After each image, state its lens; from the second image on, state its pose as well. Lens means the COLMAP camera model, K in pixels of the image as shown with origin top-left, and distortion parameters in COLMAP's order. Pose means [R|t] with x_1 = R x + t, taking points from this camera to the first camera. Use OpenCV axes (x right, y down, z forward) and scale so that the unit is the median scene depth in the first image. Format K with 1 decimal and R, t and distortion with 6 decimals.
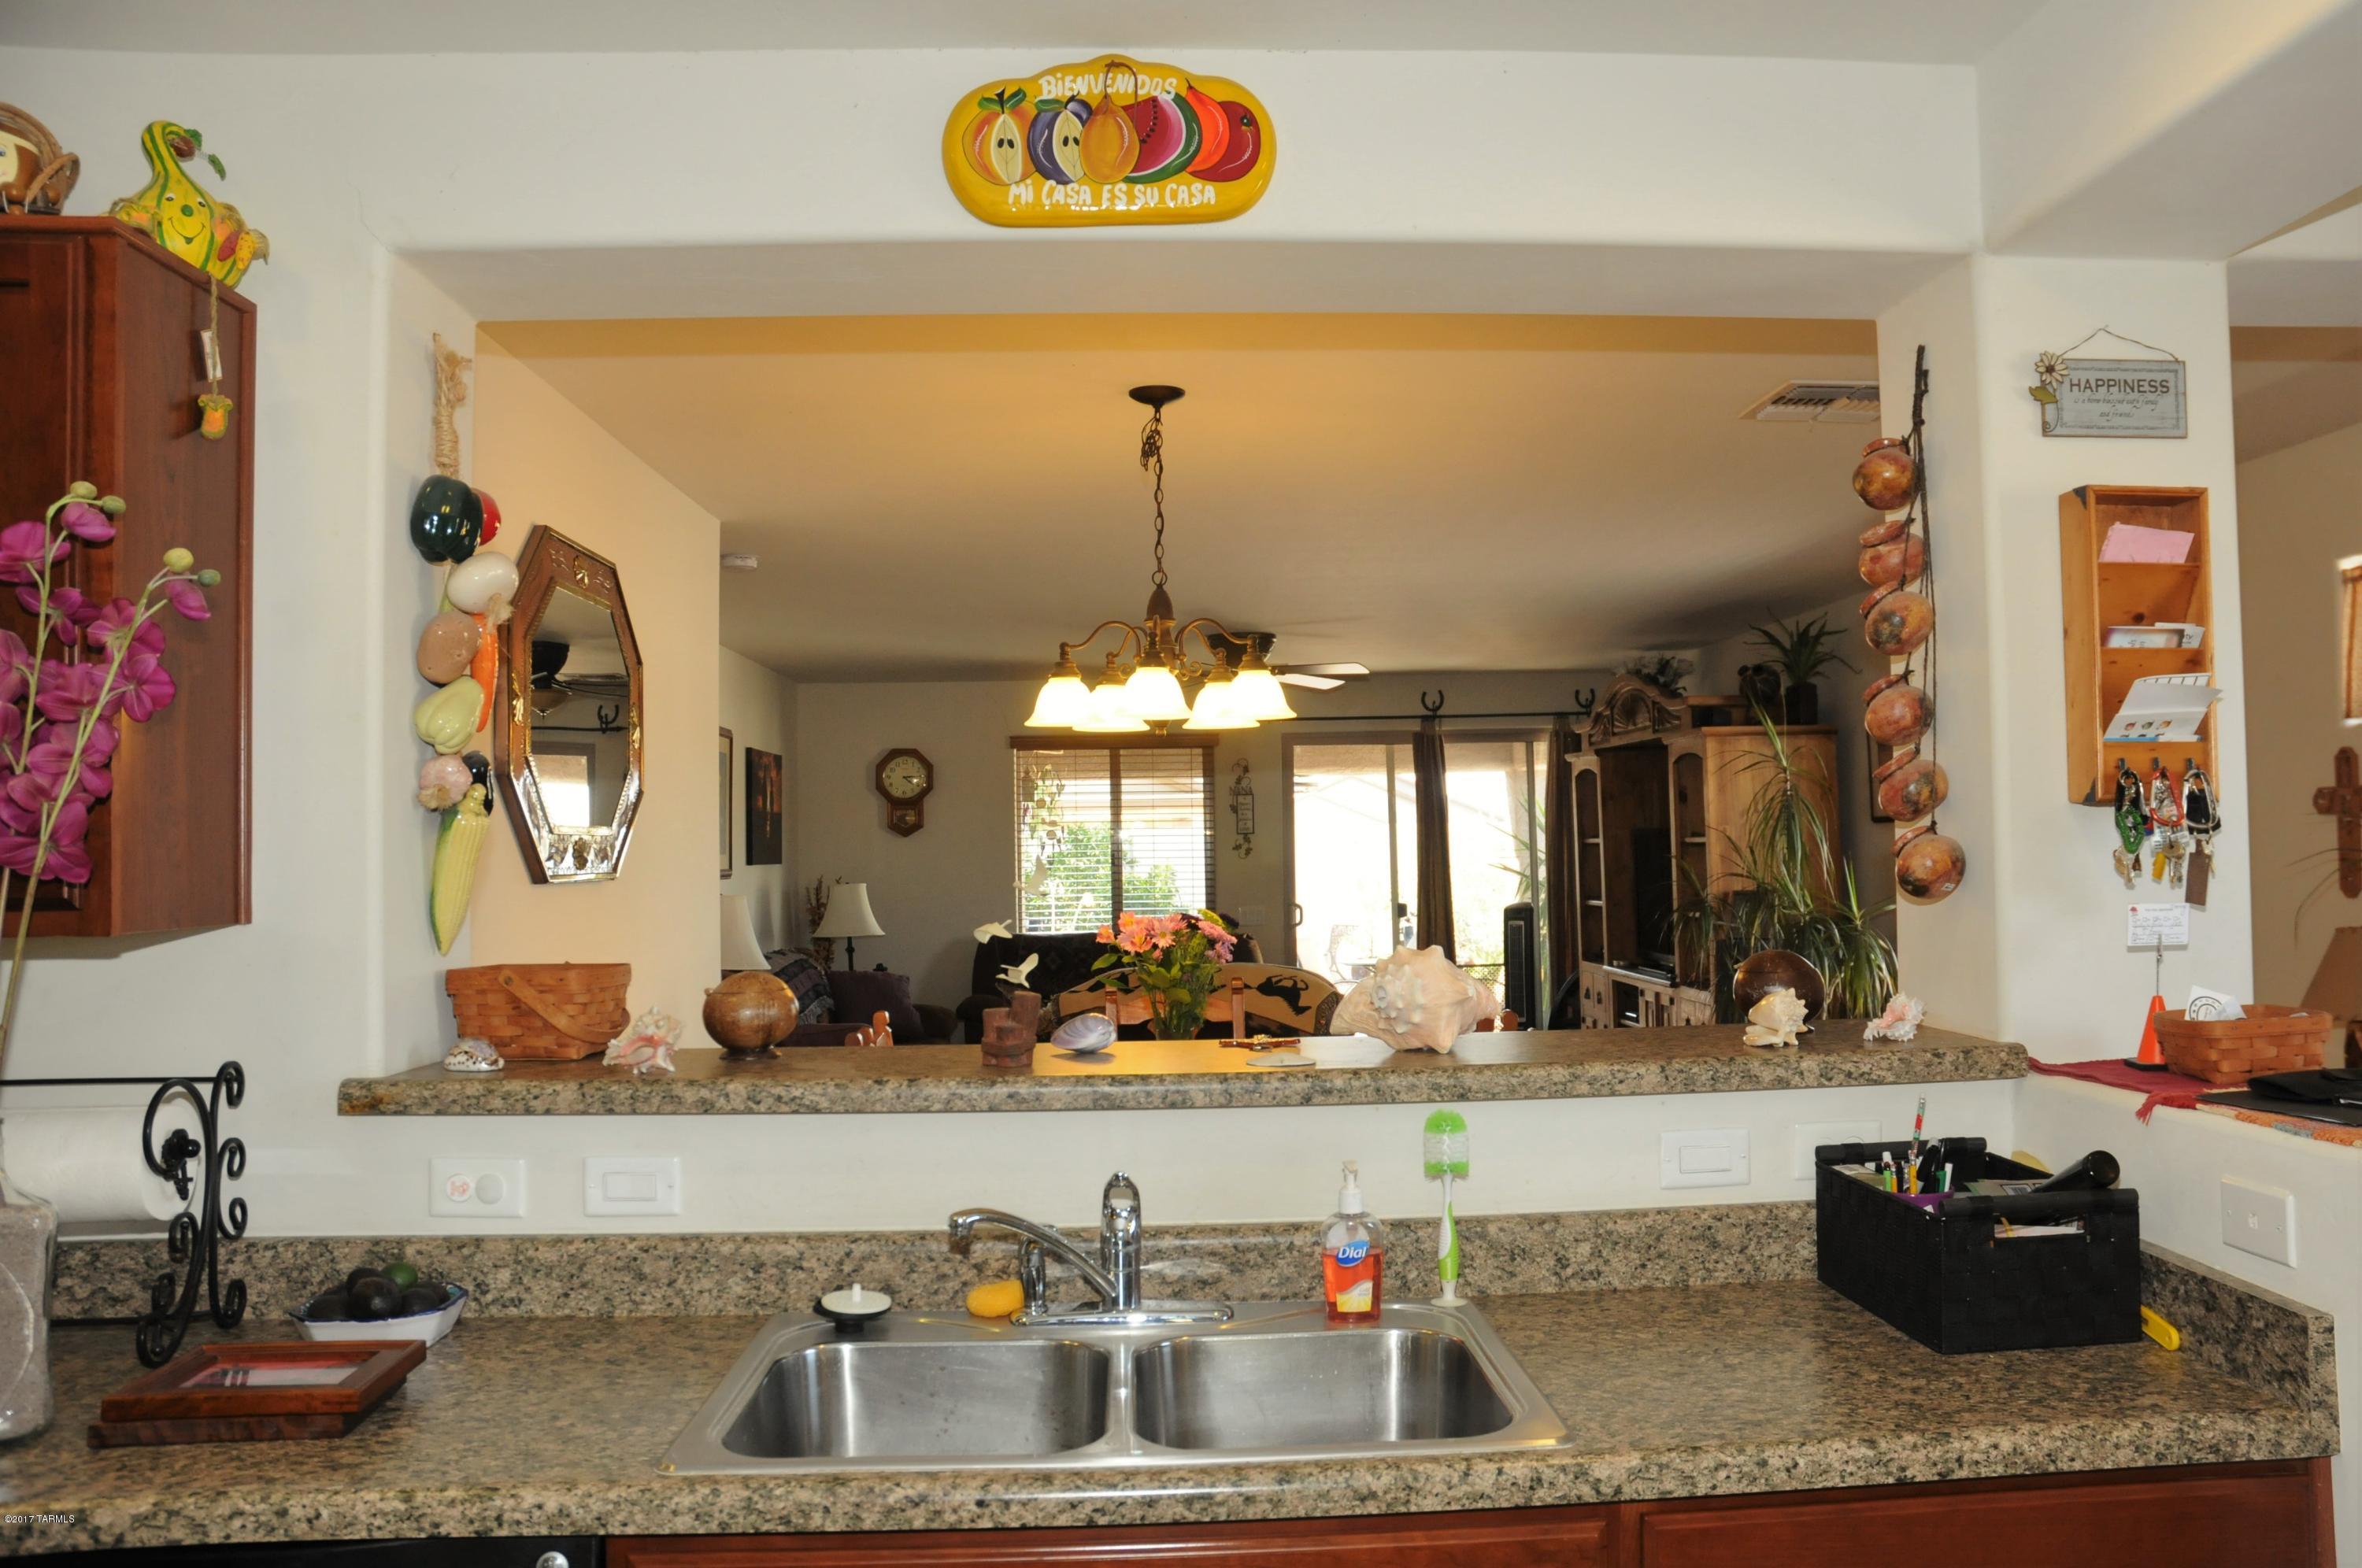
lens RADIAL K [[1880.7, 0, 1181.4], [0, 1880.7, 785.4], [0, 0, 1]] dist [-0.066712, -0.010250]
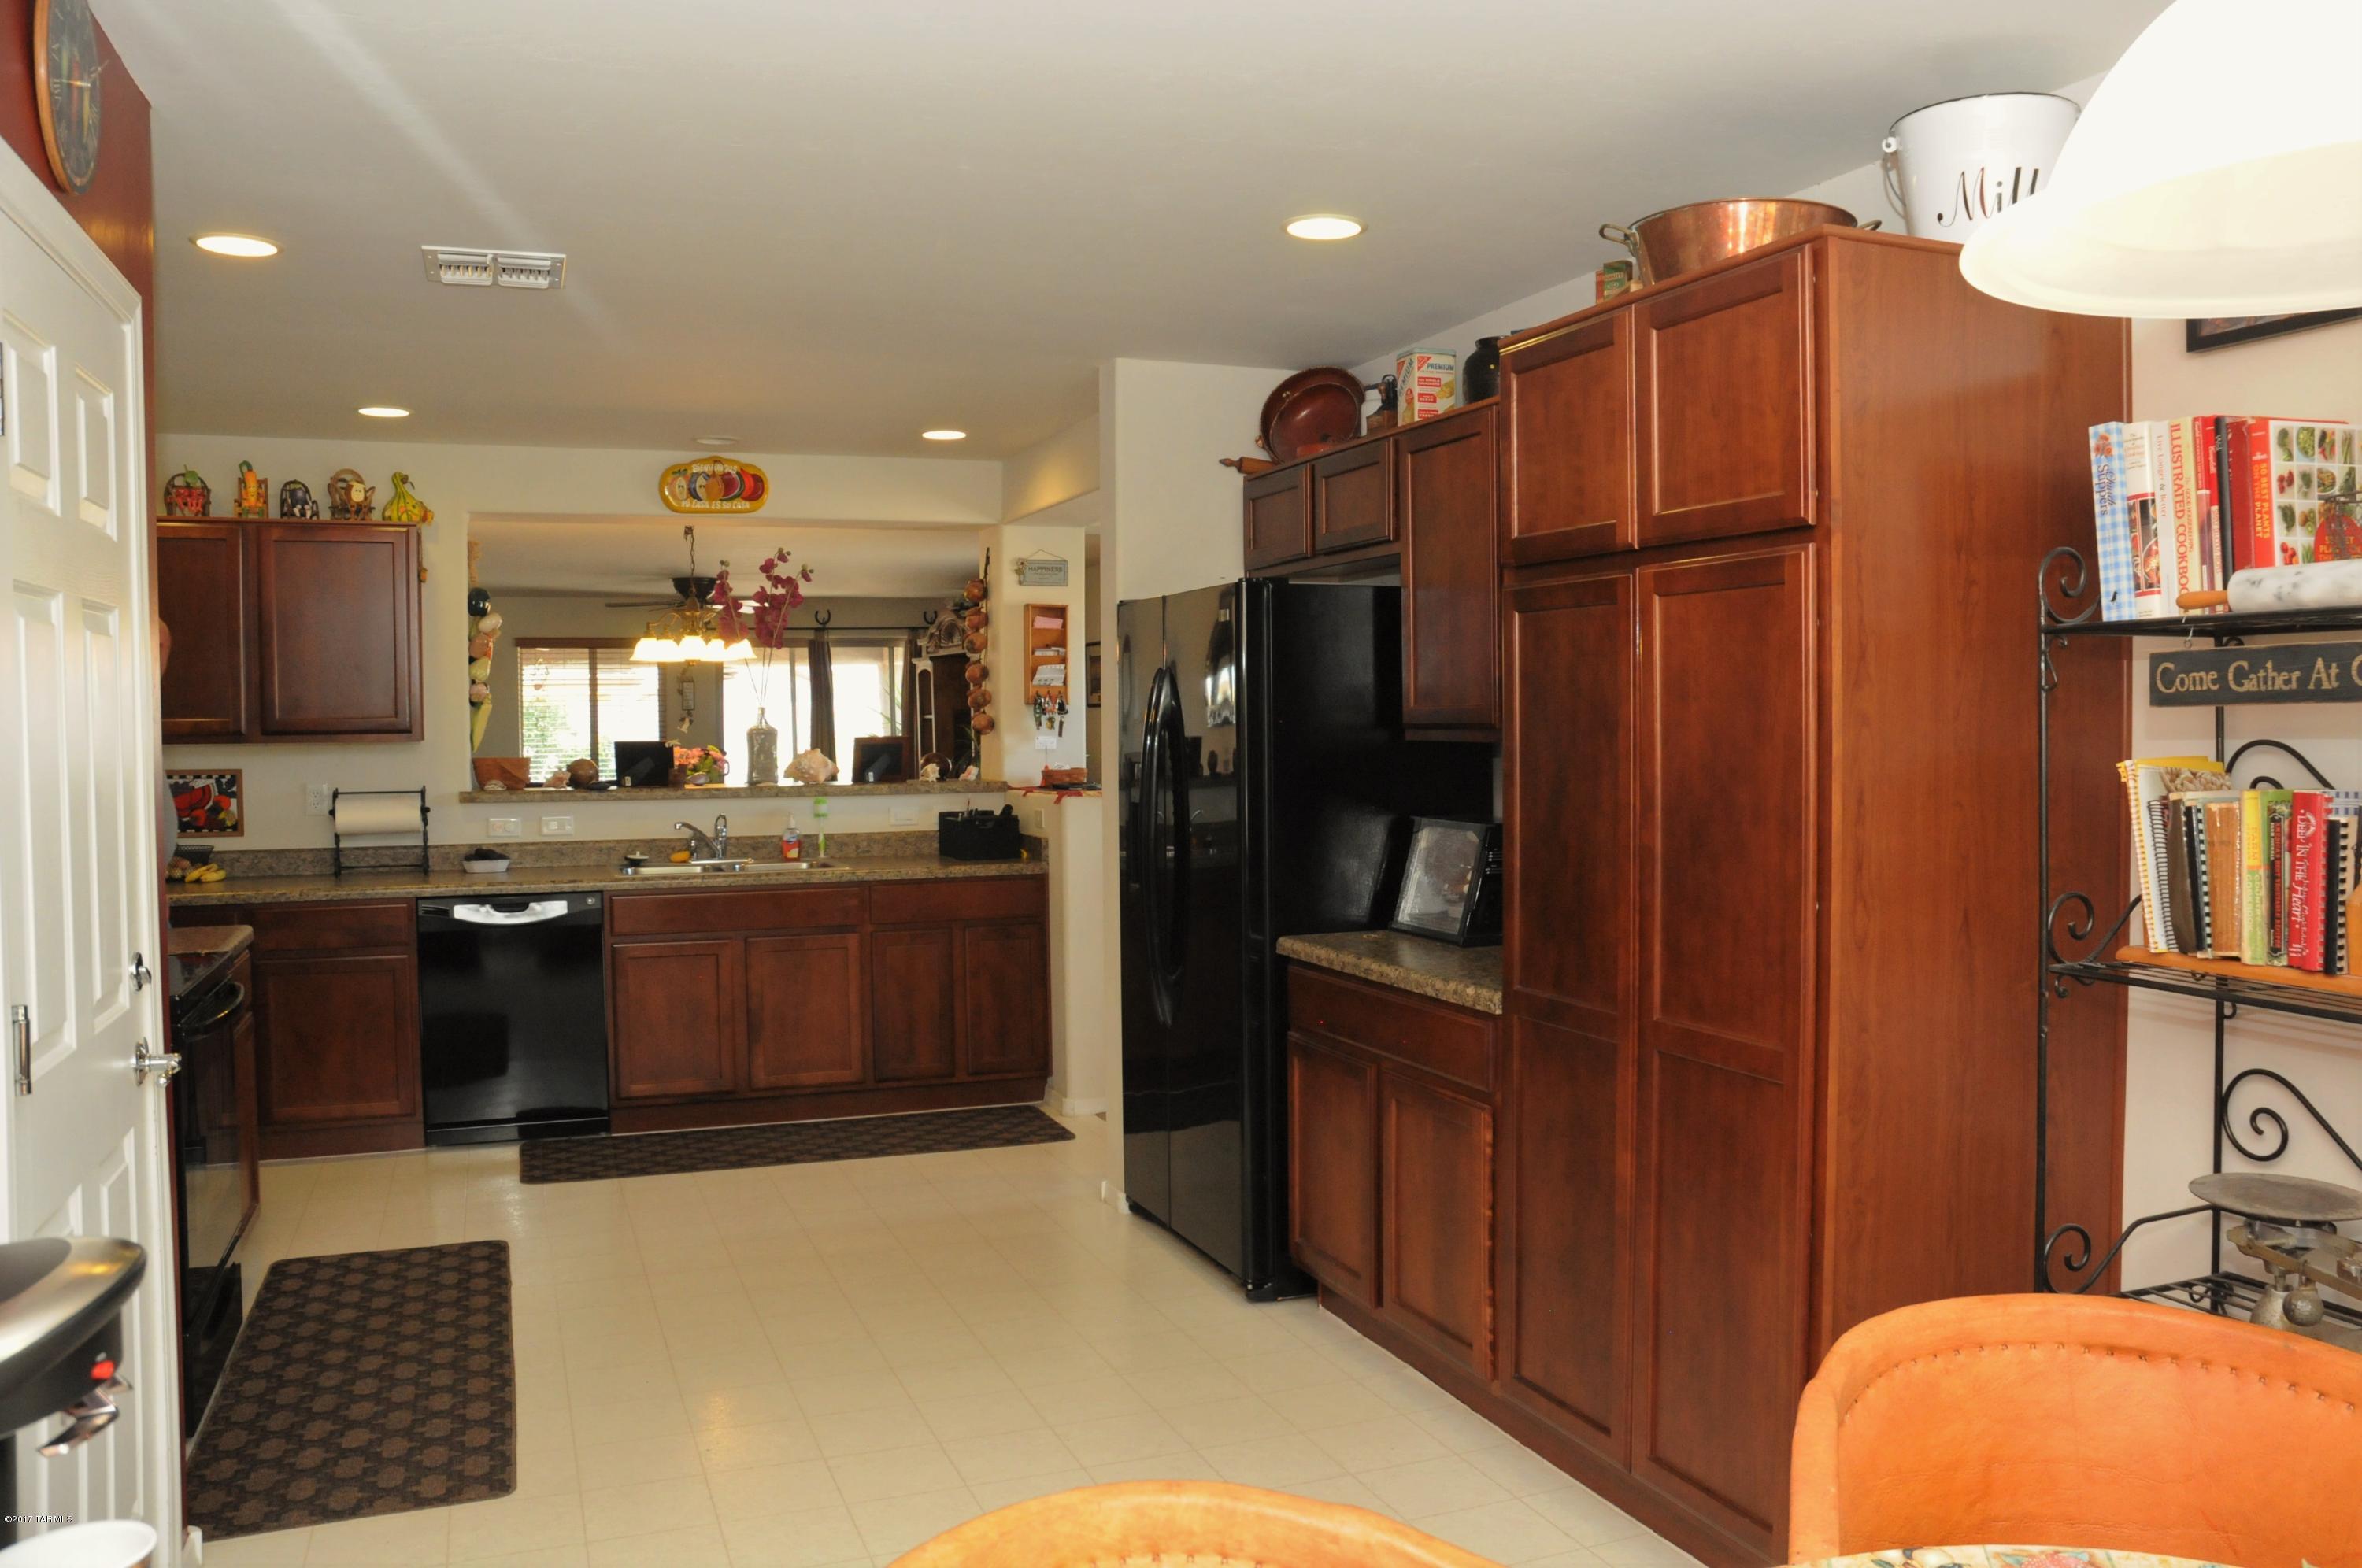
lens RADIAL K [[1880.7, 0, 1178.7], [0, 1880.7, 788.2], [0, 0, 1]] dist [-0.066712, -0.010250]
pose [[0.949646, -0.002035, 0.313320, -0.262085], [-0.018987, 0.997768, 0.064026, -0.056949], [-0.312751, -0.066751, 0.947487, -2.062119]]
